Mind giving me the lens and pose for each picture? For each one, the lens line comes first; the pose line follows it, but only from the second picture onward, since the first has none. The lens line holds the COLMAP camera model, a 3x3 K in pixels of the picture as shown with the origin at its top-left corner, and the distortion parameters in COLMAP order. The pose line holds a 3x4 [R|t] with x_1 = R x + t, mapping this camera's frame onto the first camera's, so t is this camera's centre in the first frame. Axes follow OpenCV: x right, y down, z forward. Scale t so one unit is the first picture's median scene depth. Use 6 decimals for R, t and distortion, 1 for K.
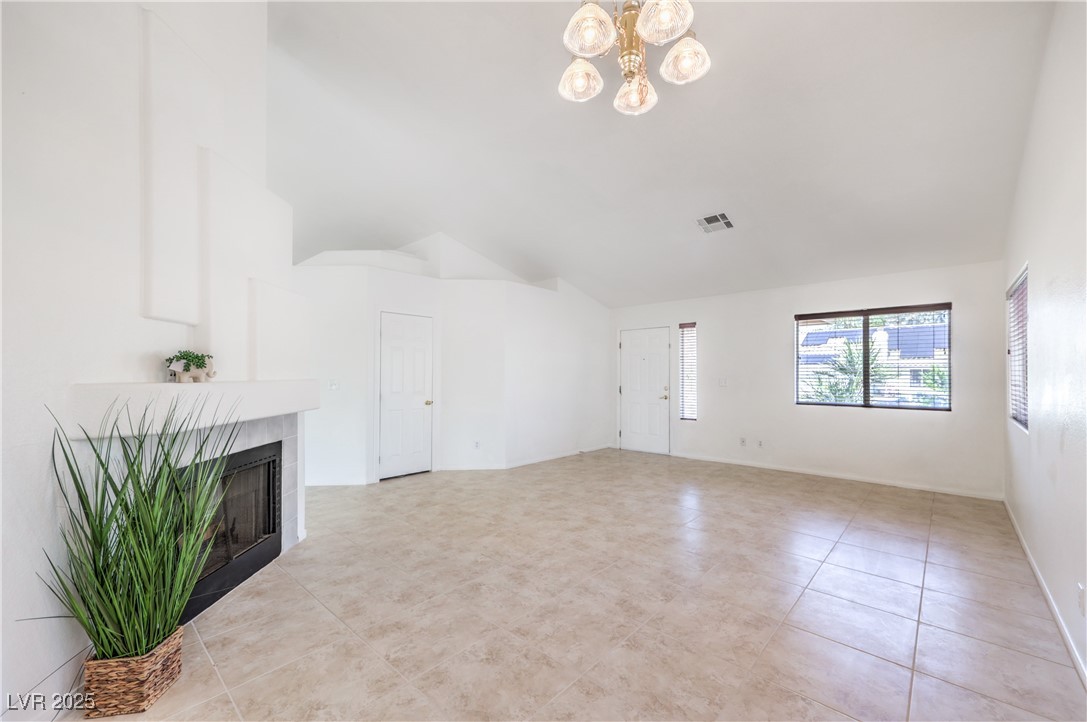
lens RADIAL K [[437.2, 0, 544.2], [0, 437.2, 371.2], [0, 0, 1]] dist [0.019383, -0.000028]
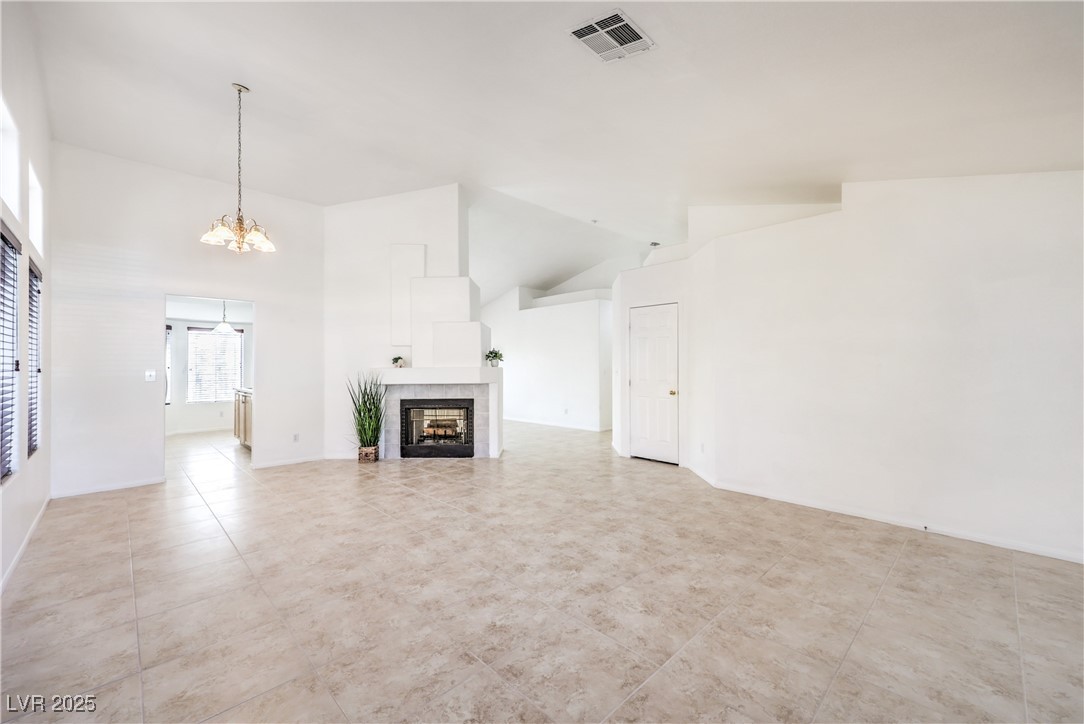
lens RADIAL K [[434.5, 0, 549.5], [0, 434.5, 360.2], [0, 0, 1]] dist [0.012887, 0.000047]
pose [[-0.051778, -0.013542, -0.998567, 1.197245], [0.015369, 0.999779, -0.014355, 0.019295], [0.998540, -0.016090, -0.051558, 1.329807]]
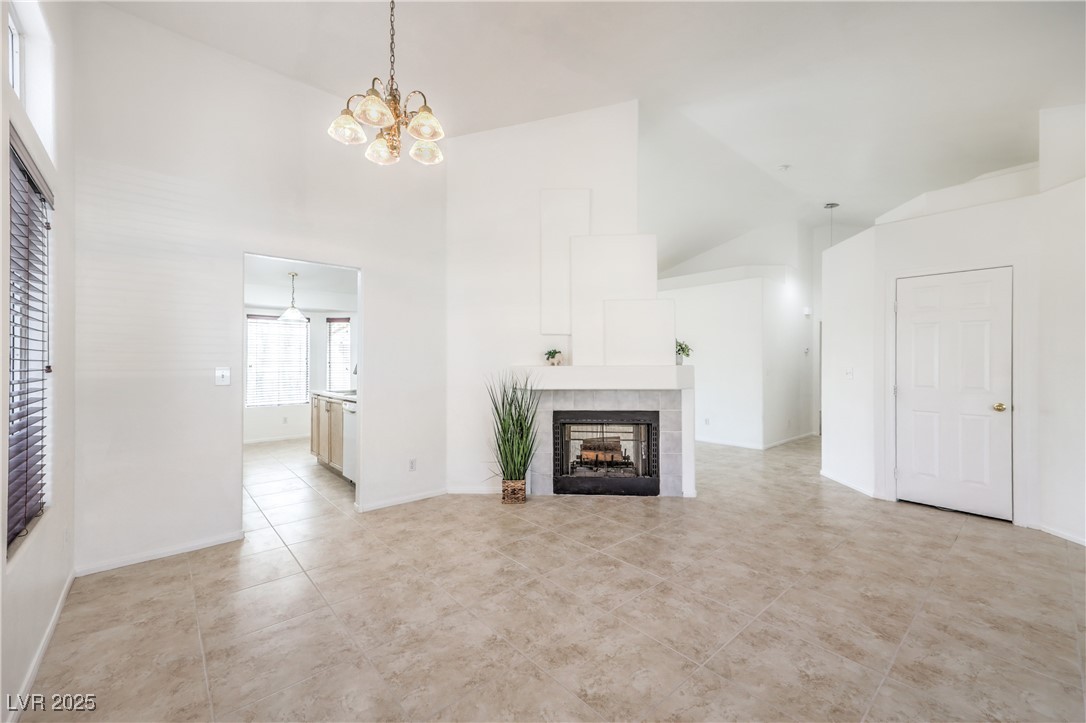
lens RADIAL K [[435.3, 0, 550.5], [0, 435.3, 359.7], [0, 0, 1]] dist [0.012887, 0.000047]
pose [[-0.101035, -0.009210, -0.994840, 0.698304], [0.010479, 0.999892, -0.010321, 0.010711], [0.994828, -0.011468, -0.100928, 0.750417]]
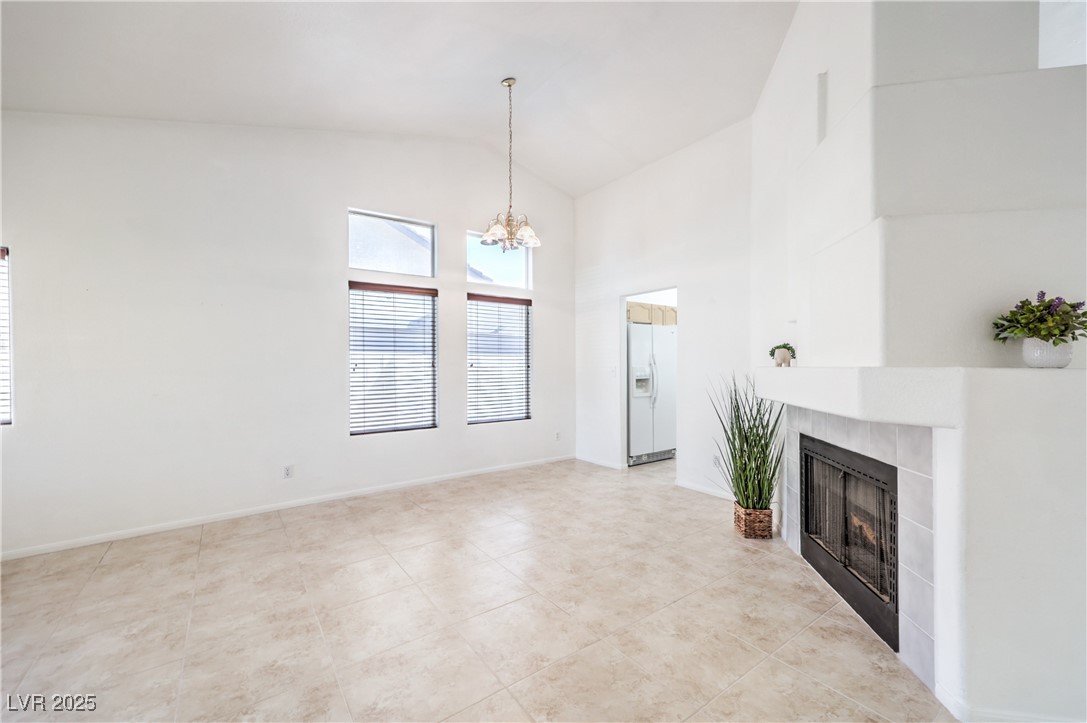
lens RADIAL K [[441.5, 0, 543.5], [0, 441.5, 361.5], [0, 0, 1]] dist [0.019708, 0.000207]
pose [[-0.979806, 0.007982, 0.199792, -0.227498], [0.005640, 0.999909, -0.012290, 0.014806], [-0.199872, -0.010915, -0.979761, 1.578143]]
